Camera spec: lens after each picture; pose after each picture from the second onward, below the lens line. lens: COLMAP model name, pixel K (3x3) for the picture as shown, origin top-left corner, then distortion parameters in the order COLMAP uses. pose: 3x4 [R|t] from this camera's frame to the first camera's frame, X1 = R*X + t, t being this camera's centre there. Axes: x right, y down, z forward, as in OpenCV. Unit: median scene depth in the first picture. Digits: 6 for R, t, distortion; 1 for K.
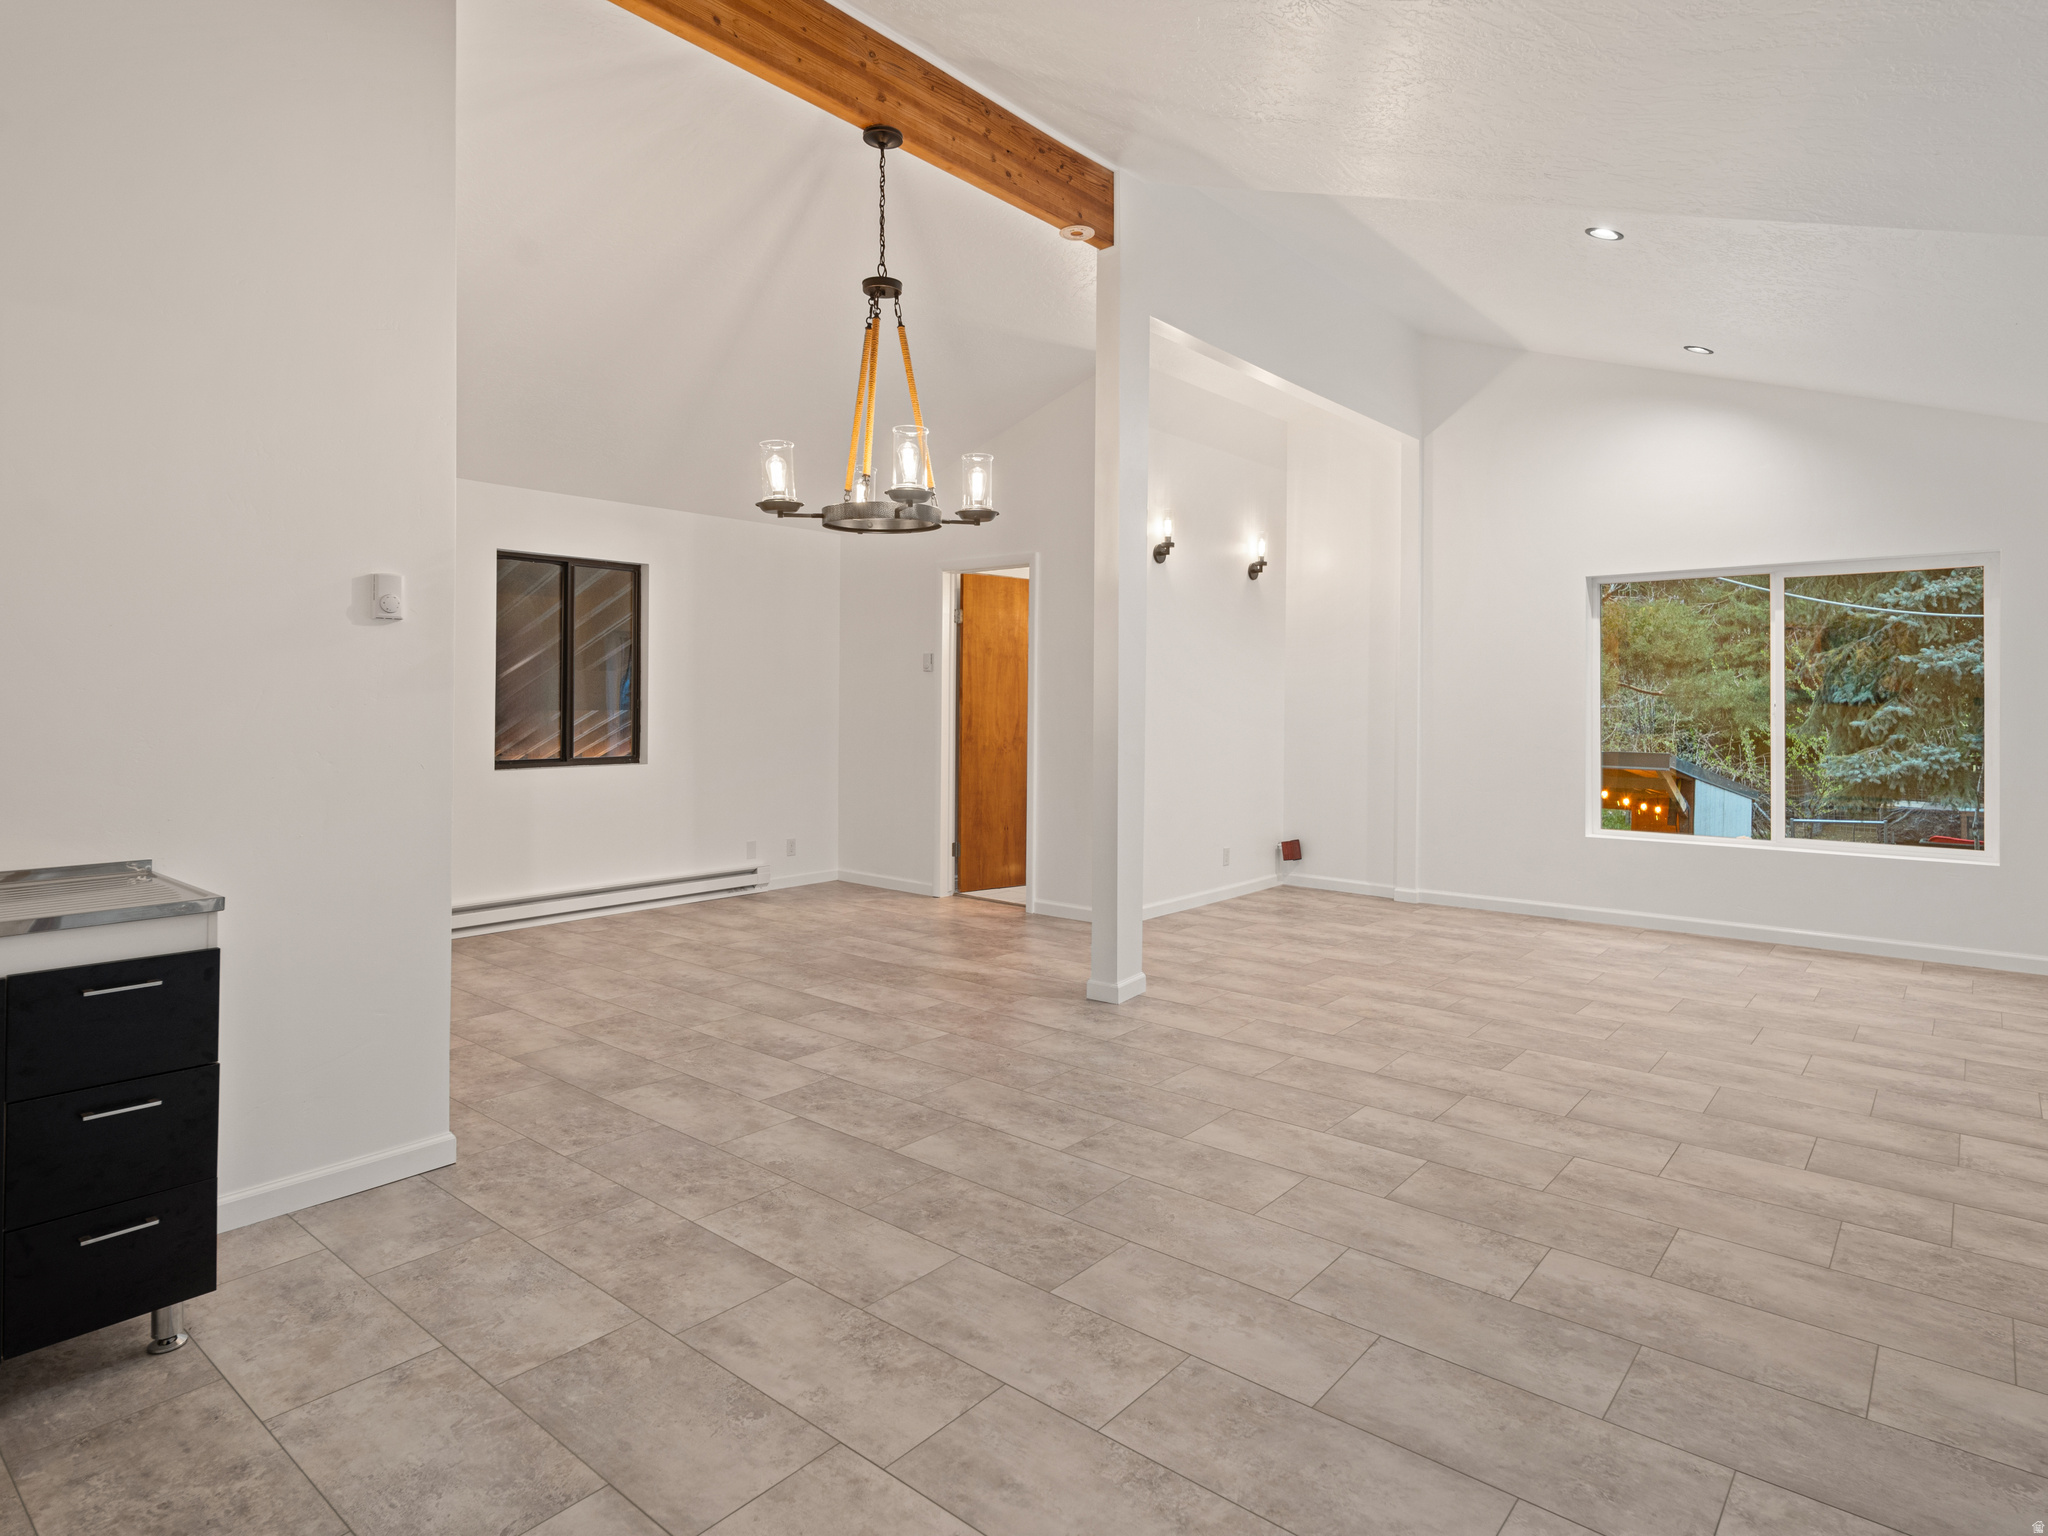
lens RADIAL K [[1142.3, 0, 1045.7], [0, 1142.3, 710.7], [0, 0, 1]] dist [0.003833, -0.003001]
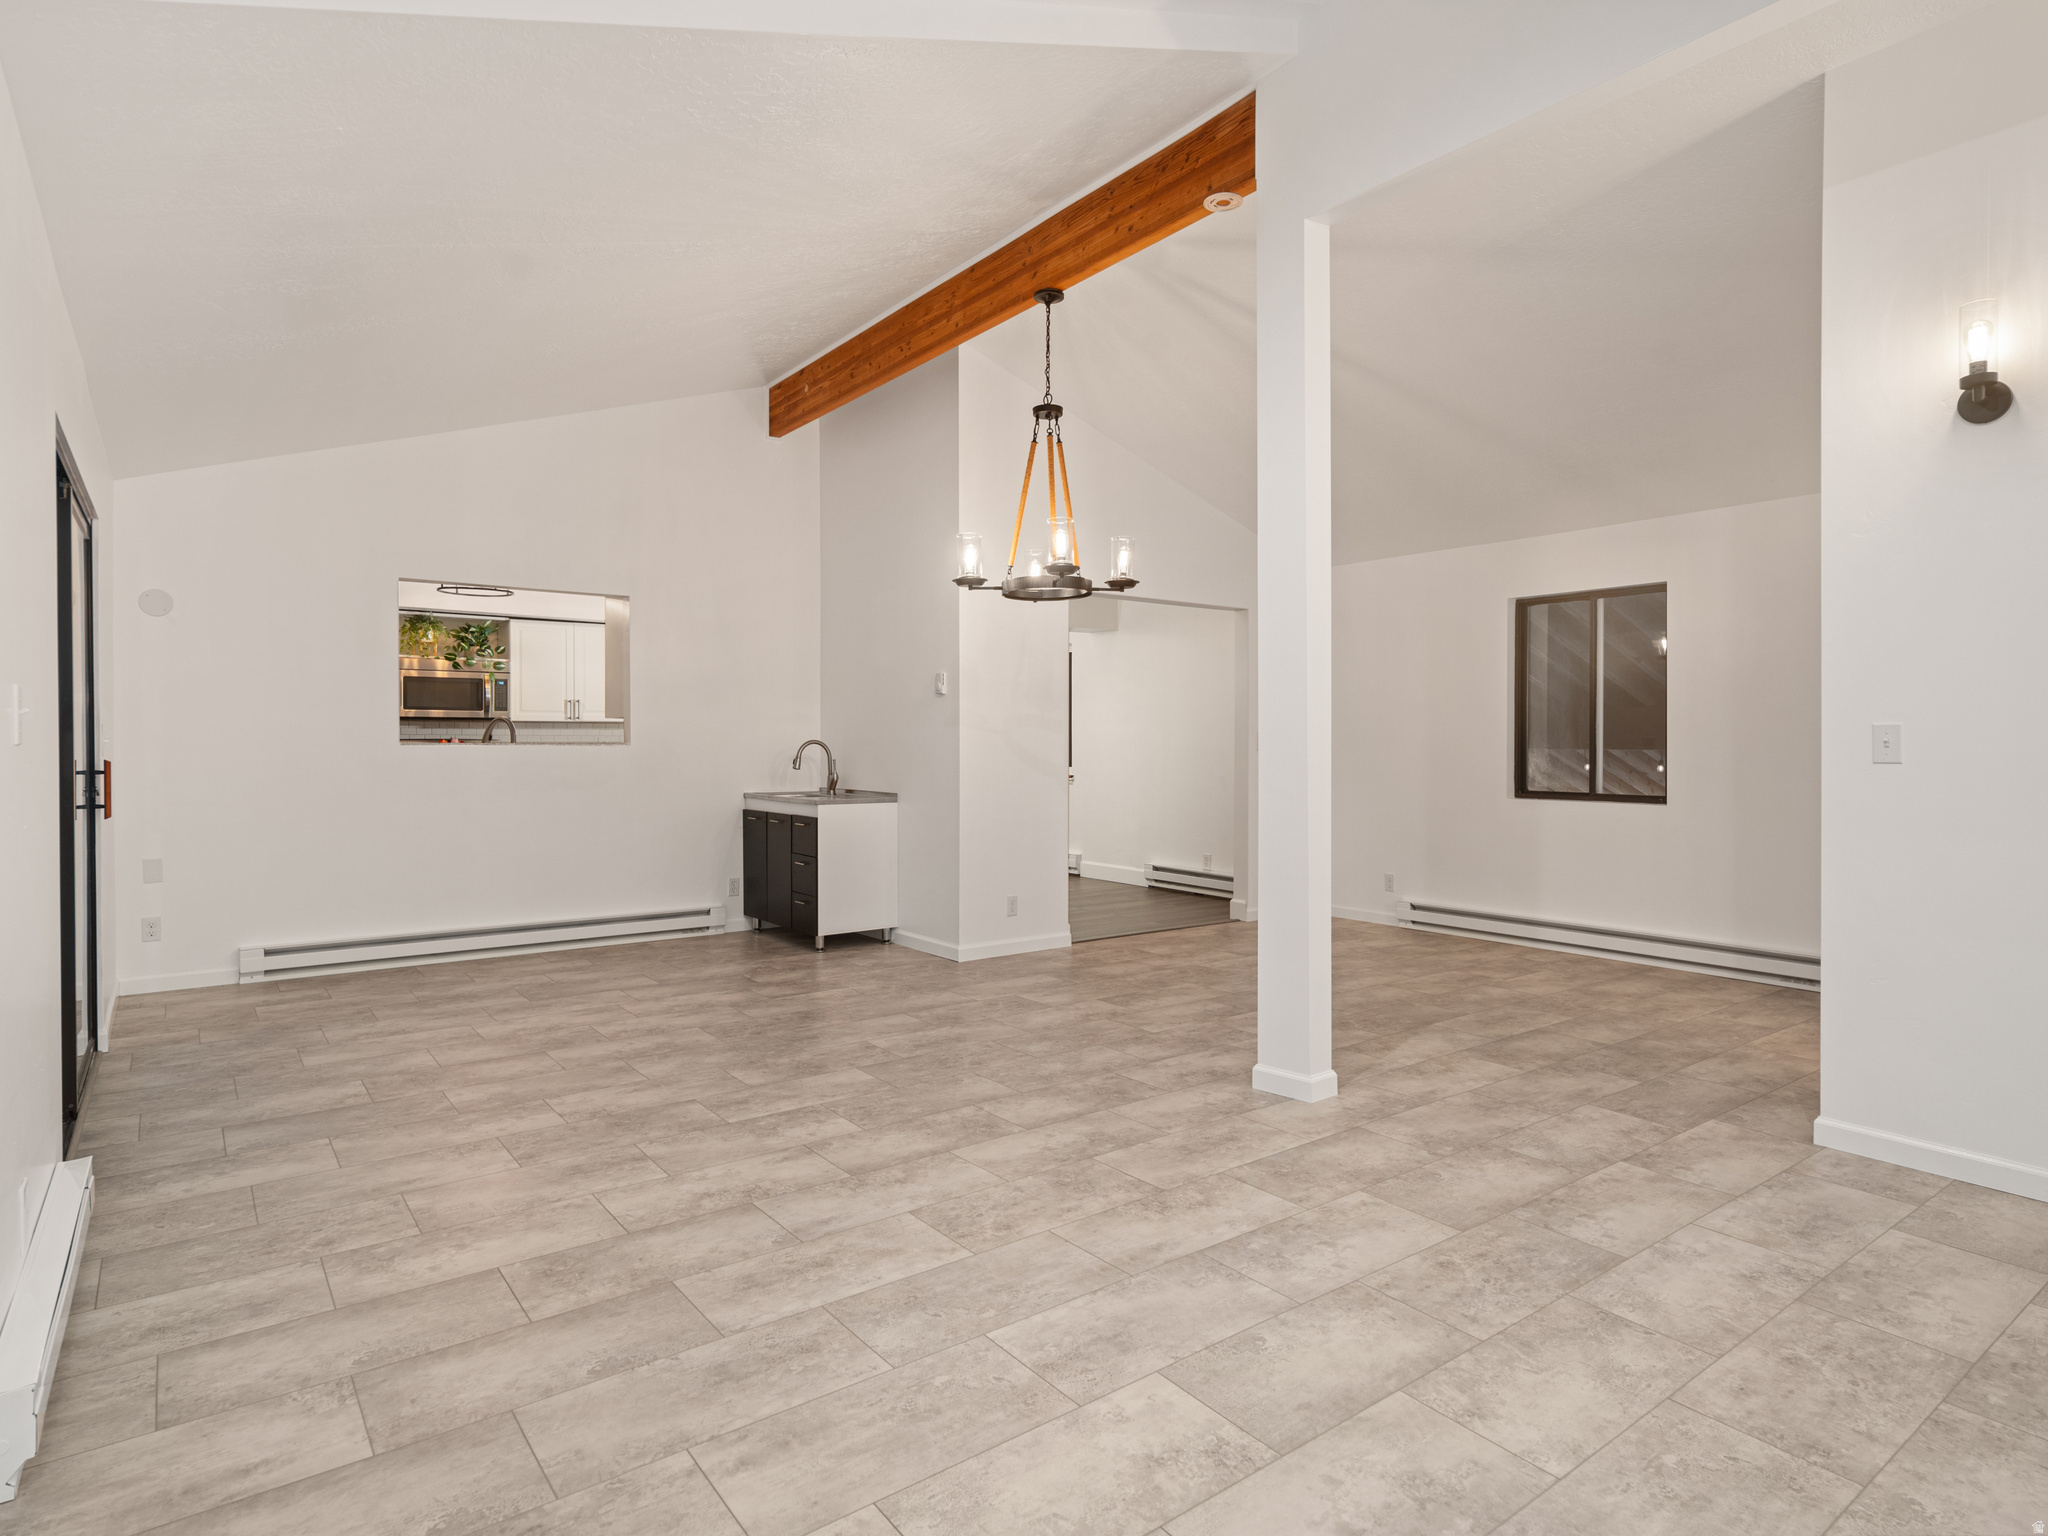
lens RADIAL K [[1142.3, 0, 1023.6], [0, 1142.3, 764.4], [0, 0, 1]] dist [0.003833, -0.003001]
pose [[-0.242812, 0.012557, -0.969992, 1.277665], [-0.011714, 0.999805, 0.015876, 0.013750], [0.970003, 0.015217, -0.242618, 1.456793]]
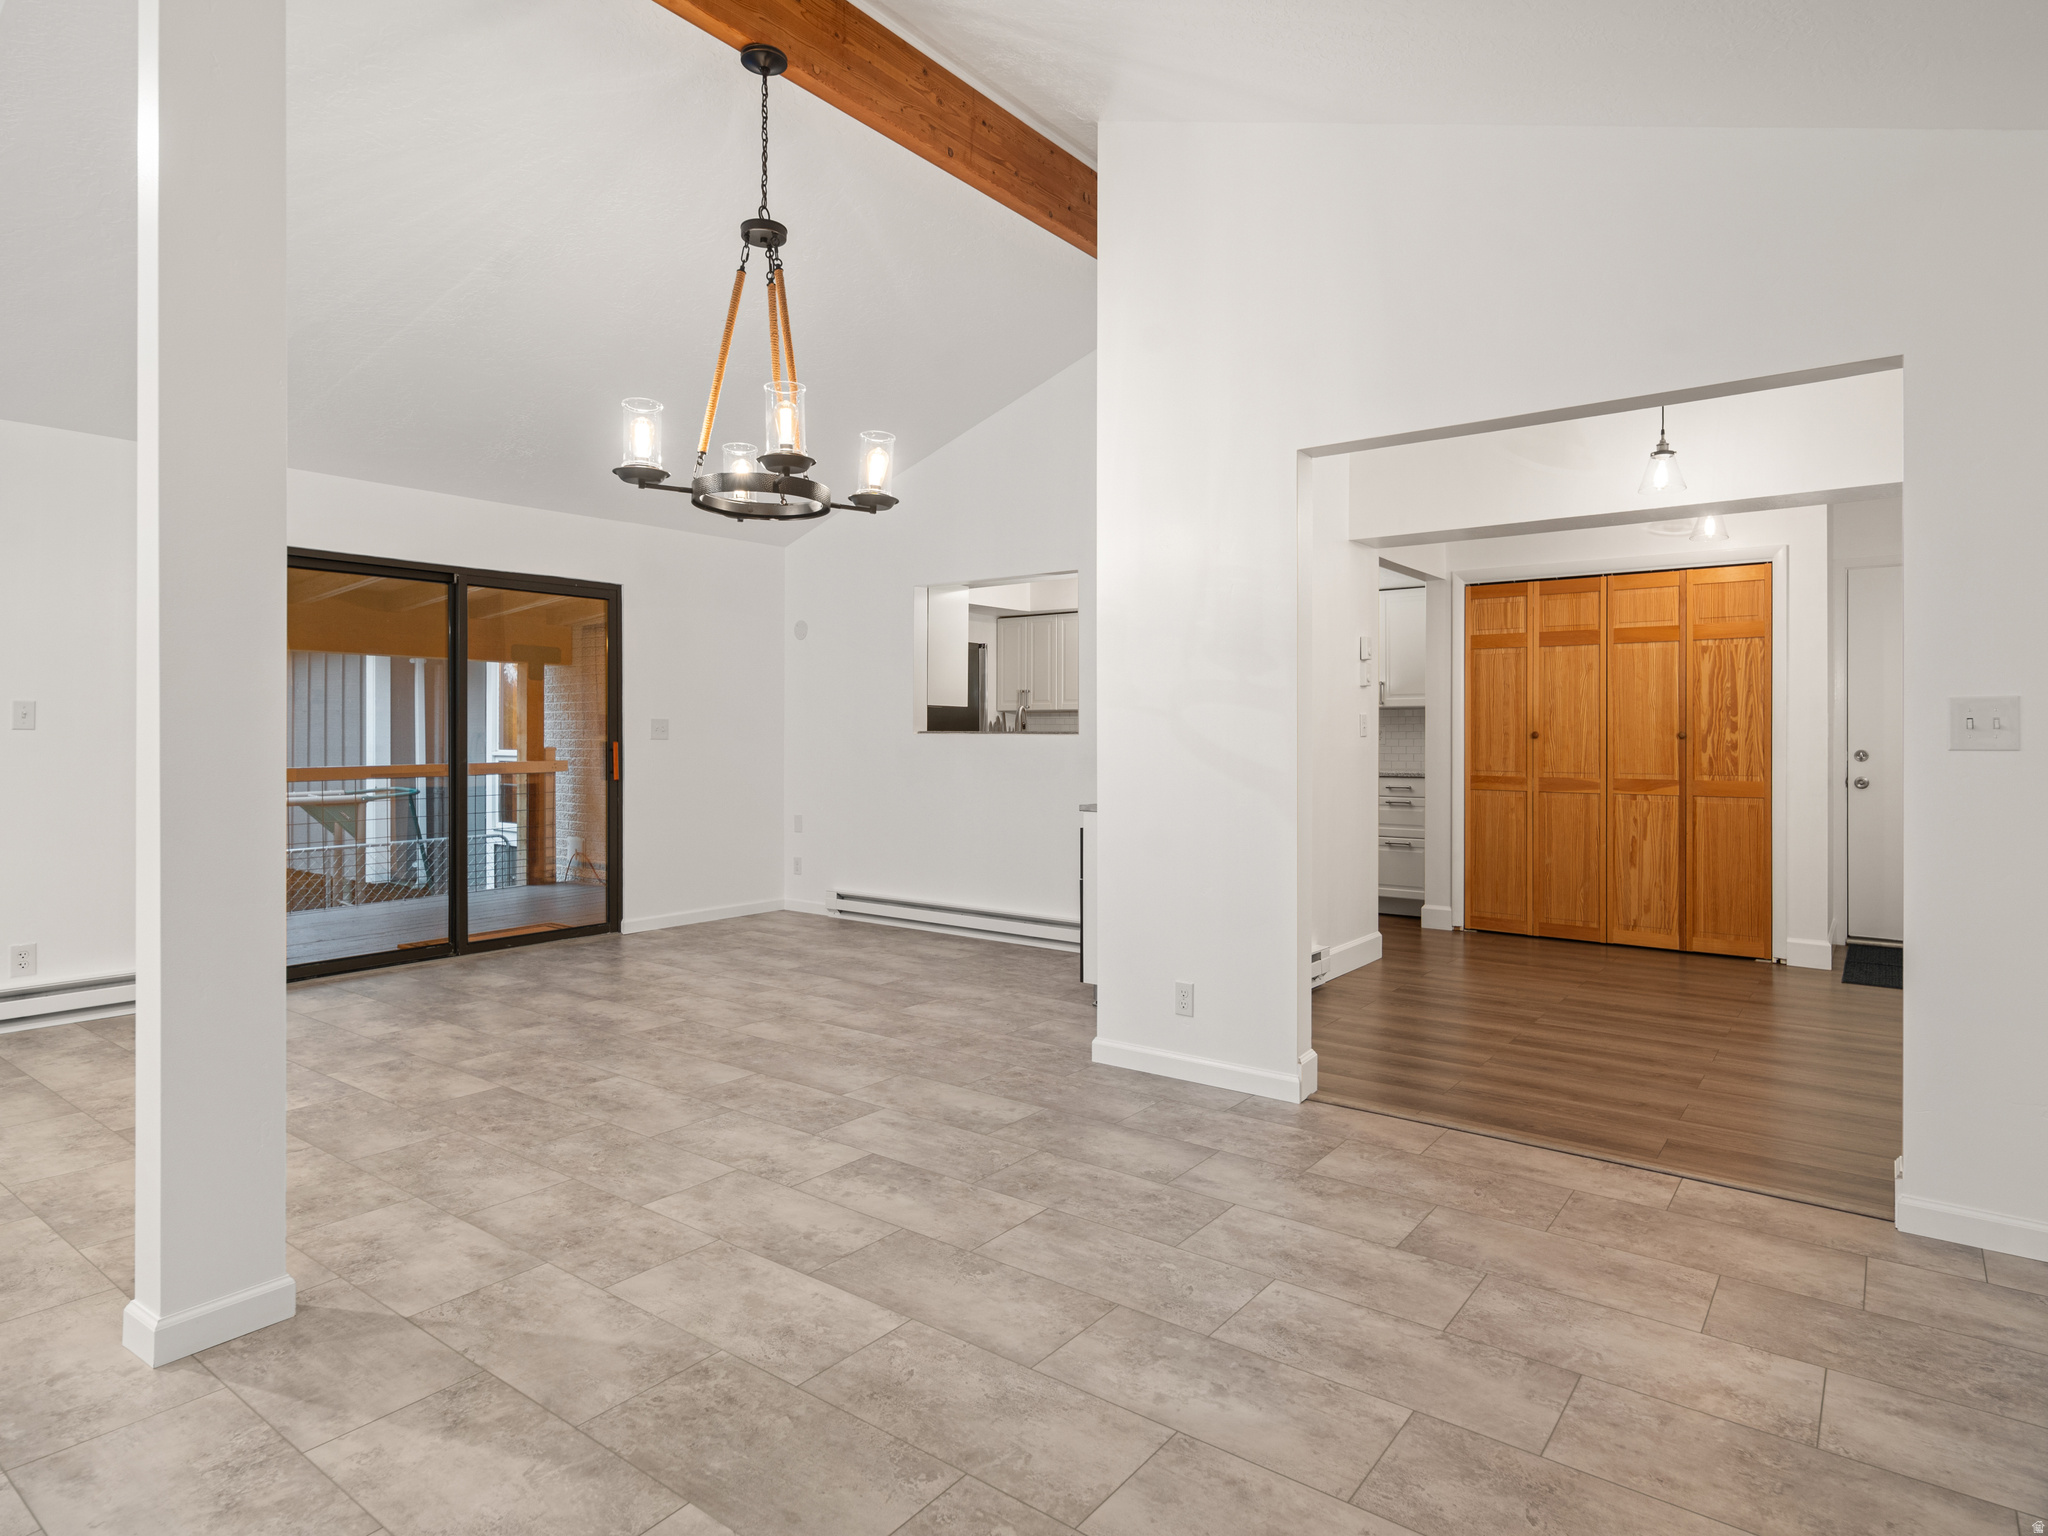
lens RADIAL K [[1142.3, 0, 1019.2], [0, 1142.3, 757.8], [0, 0, 1]] dist [0.003833, -0.003001]
pose [[-0.999496, -0.007043, -0.030946, -0.355451], [-0.007910, 0.999577, 0.027991, 0.007066], [0.030736, 0.028222, -0.999129, 2.114860]]
